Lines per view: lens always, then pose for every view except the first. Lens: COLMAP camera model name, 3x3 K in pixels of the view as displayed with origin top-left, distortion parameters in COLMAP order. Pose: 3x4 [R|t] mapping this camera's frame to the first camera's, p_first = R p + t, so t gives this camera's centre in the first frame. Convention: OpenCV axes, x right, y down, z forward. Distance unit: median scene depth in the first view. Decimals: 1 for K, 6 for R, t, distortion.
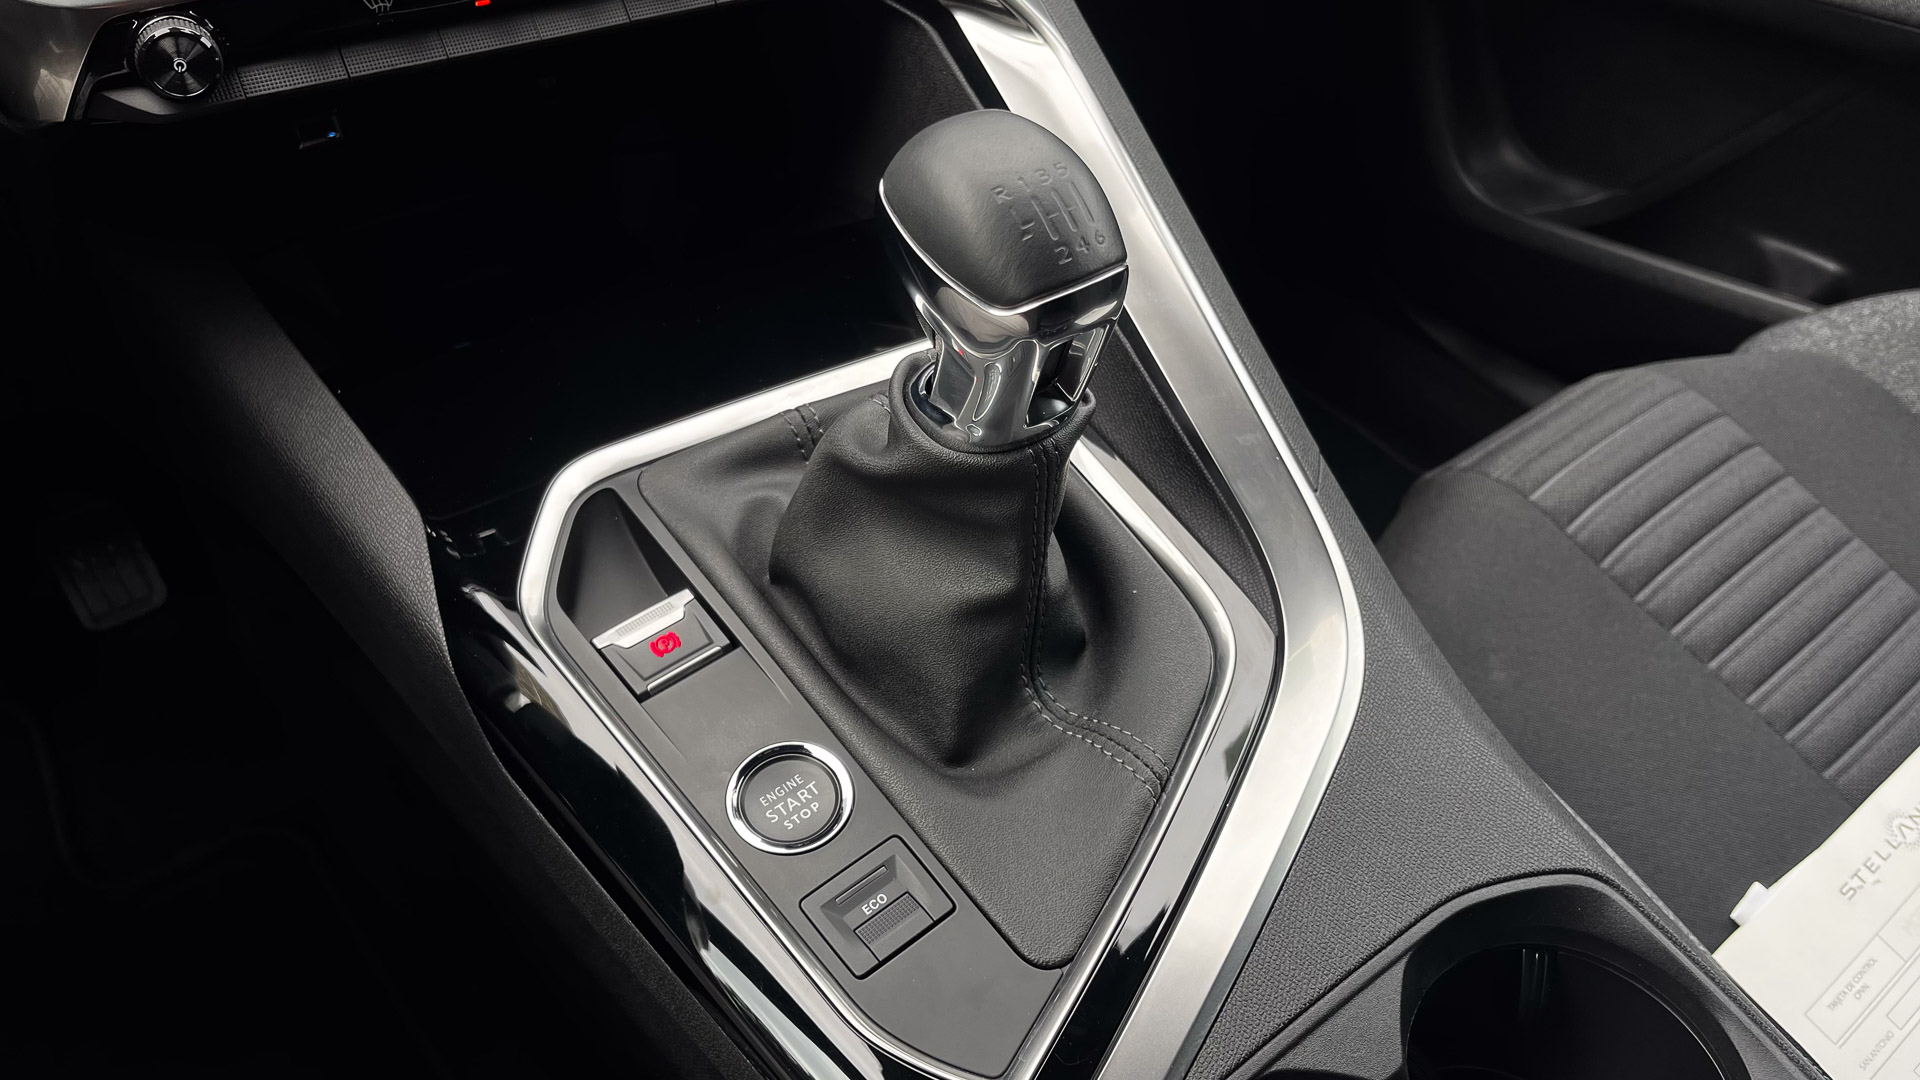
lens RADIAL K [[1464.4, 0, 950.8], [0, 1464.4, 563.1], [0, 0, 1]] dist [0.094177, -0.146798]
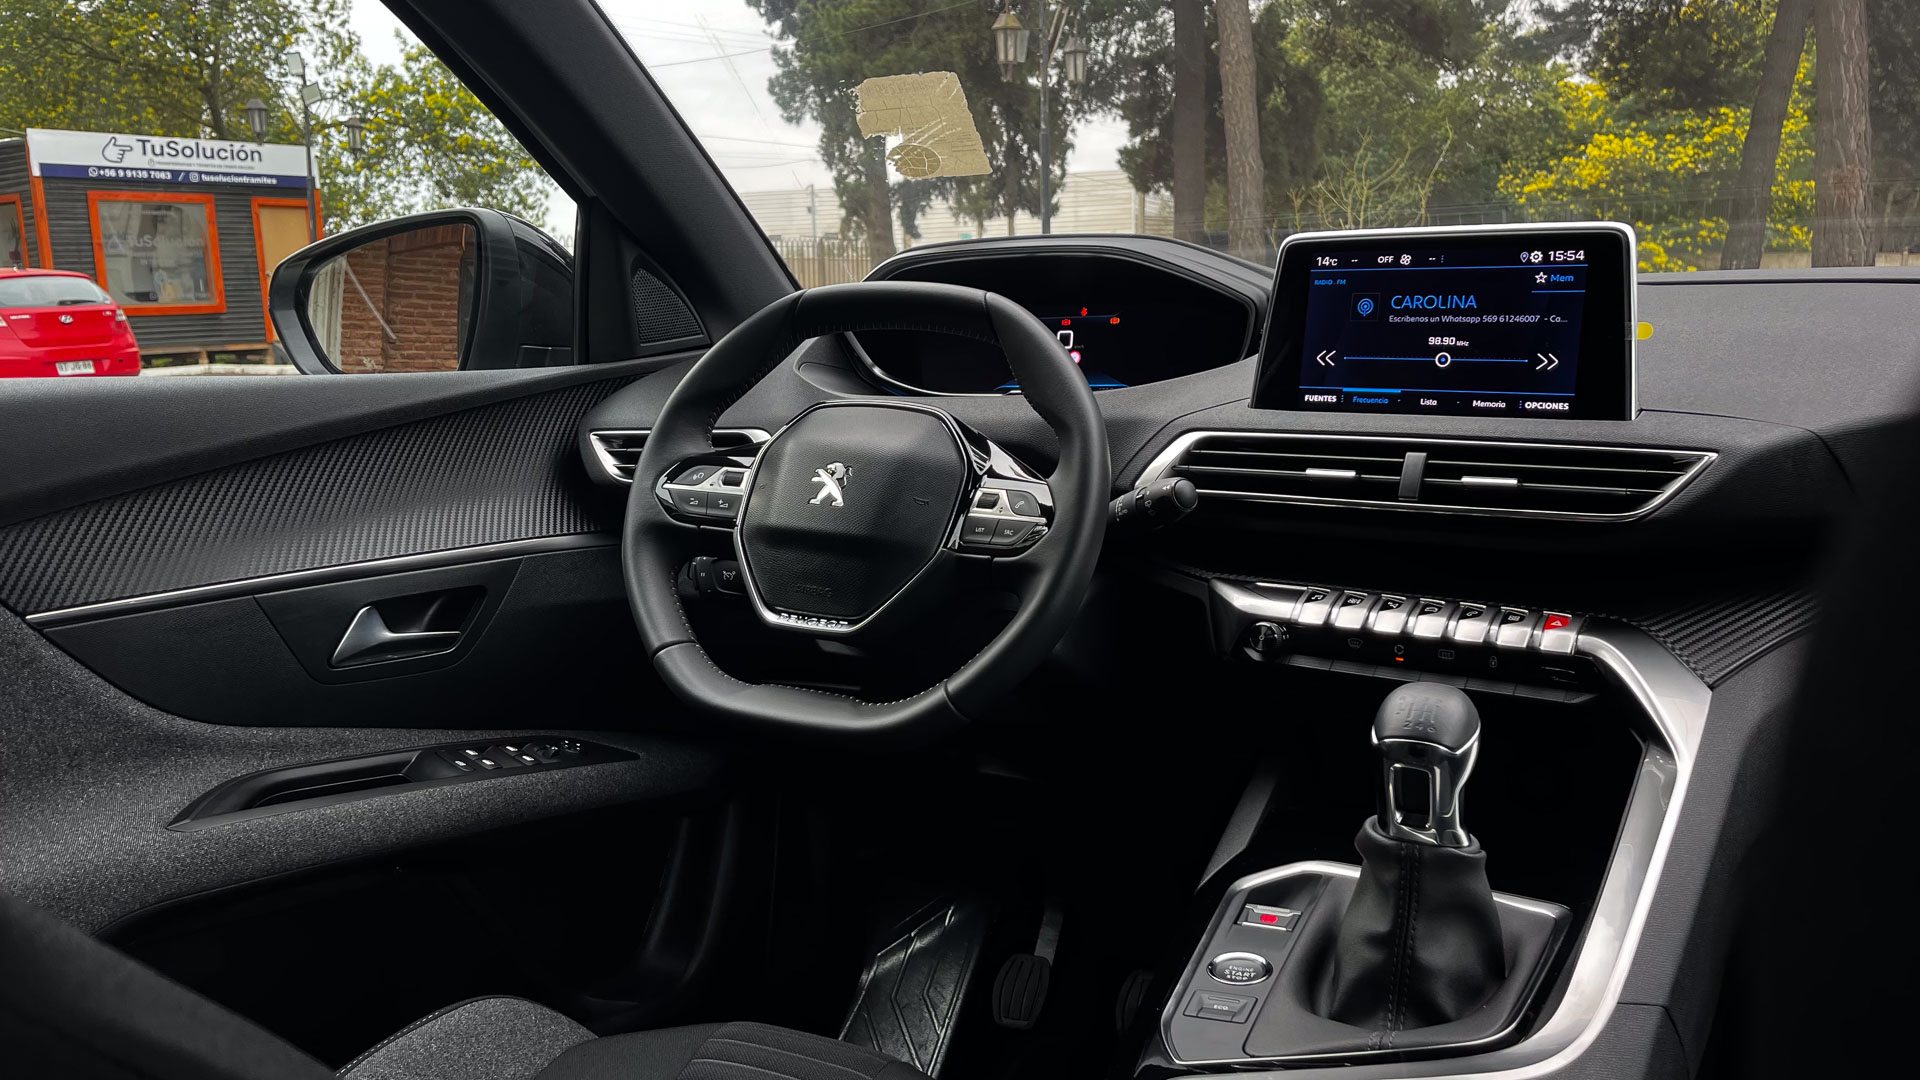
lens RADIAL K [[1460.6, 0, 949.0], [0, 1460.6, 534.6], [0, 0, 1]] dist [0.035185, -0.046818]
pose [[0.432967, 0.099044, -0.895952, 1.315838], [-0.628328, 0.745842, -0.221188, 0.374220], [0.646331, 0.658719, 0.385157, -0.349706]]
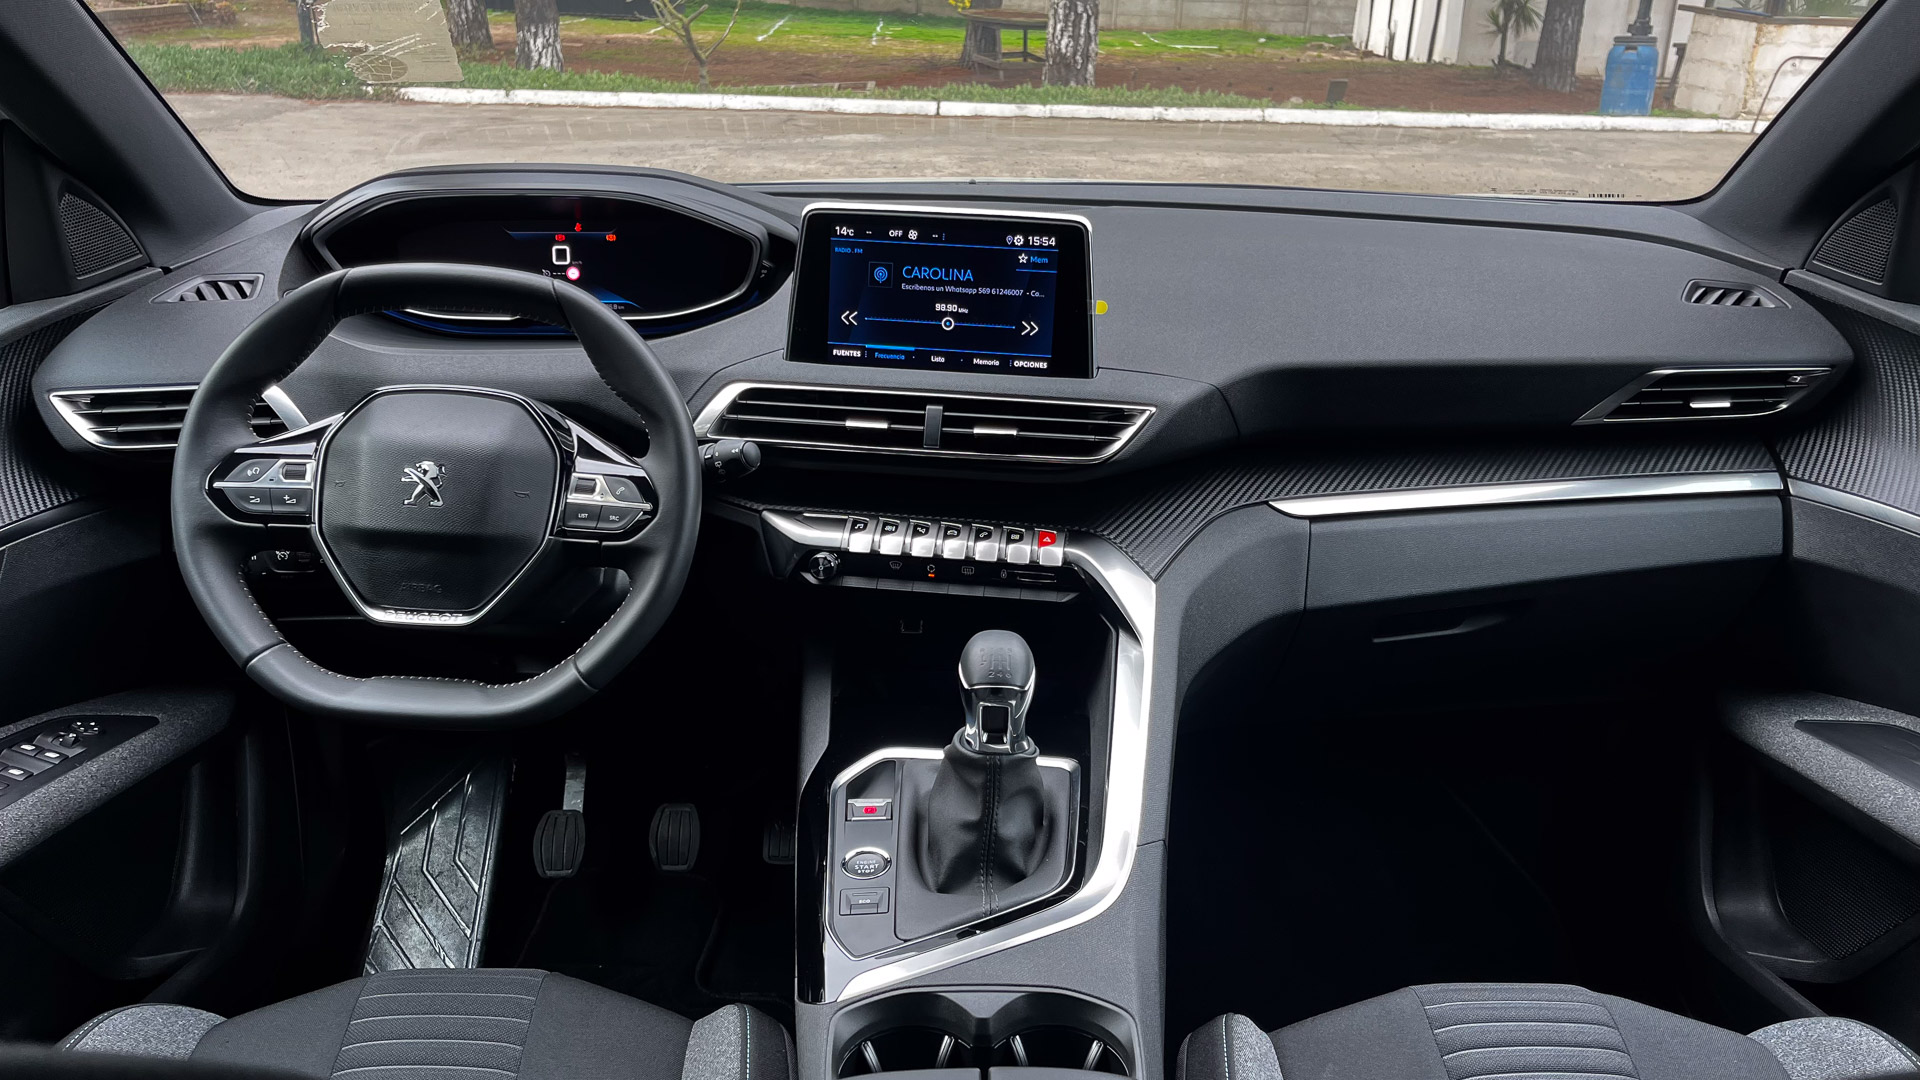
lens RADIAL K [[1464.4, 0, 950.8], [0, 1464.4, 563.1], [0, 0, 1]] dist [0.094177, -0.146798]
pose [[0.792560, 0.204395, -0.574518, 1.252067], [-0.432203, 0.852920, -0.292793, 0.368229], [0.430173, 0.480364, 0.764331, -1.026822]]
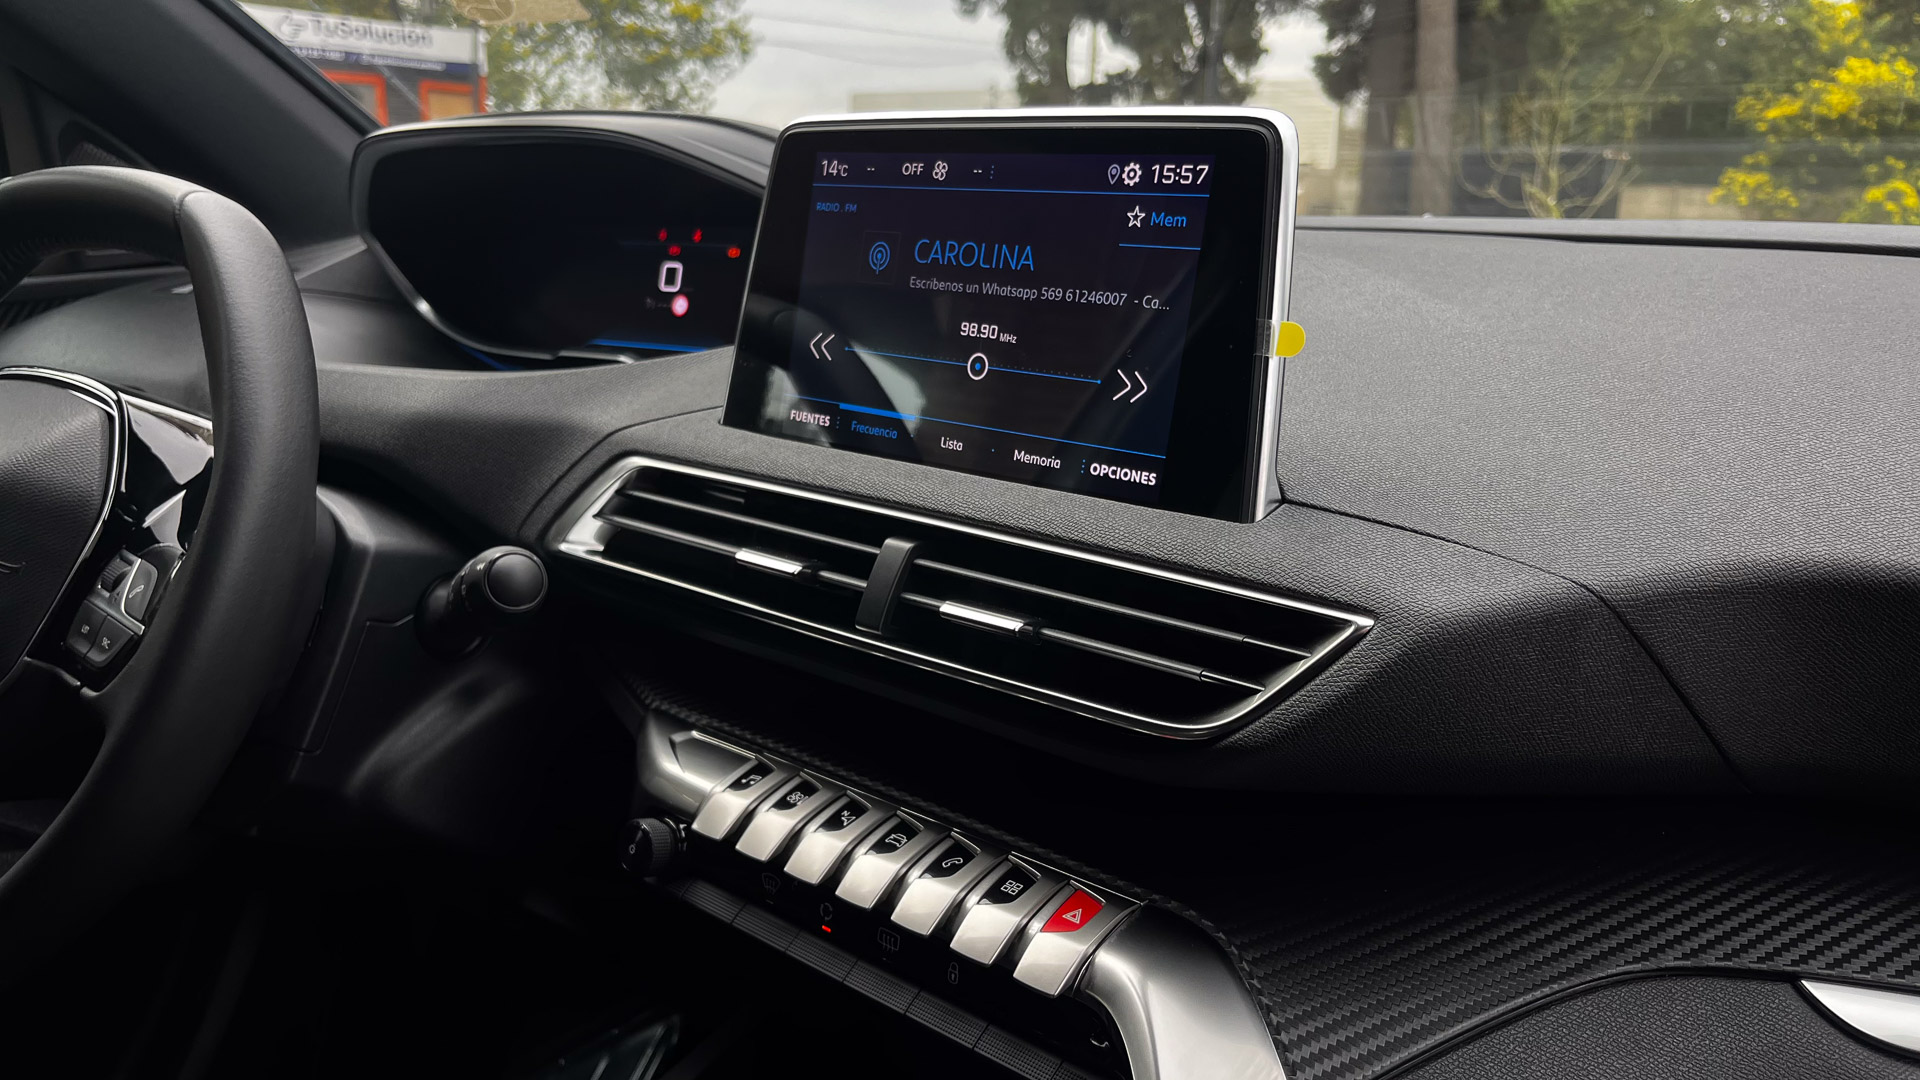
lens RADIAL K [[1464.4, 0, 950.8], [0, 1464.4, 563.1], [0, 0, 1]] dist [0.094177, -0.146798]
pose [[0.323809, 0.195410, -0.925723, 0.730519], [-0.694267, 0.713790, -0.092175, -0.561468], [0.642760, 0.672546, 0.366798, 0.487114]]
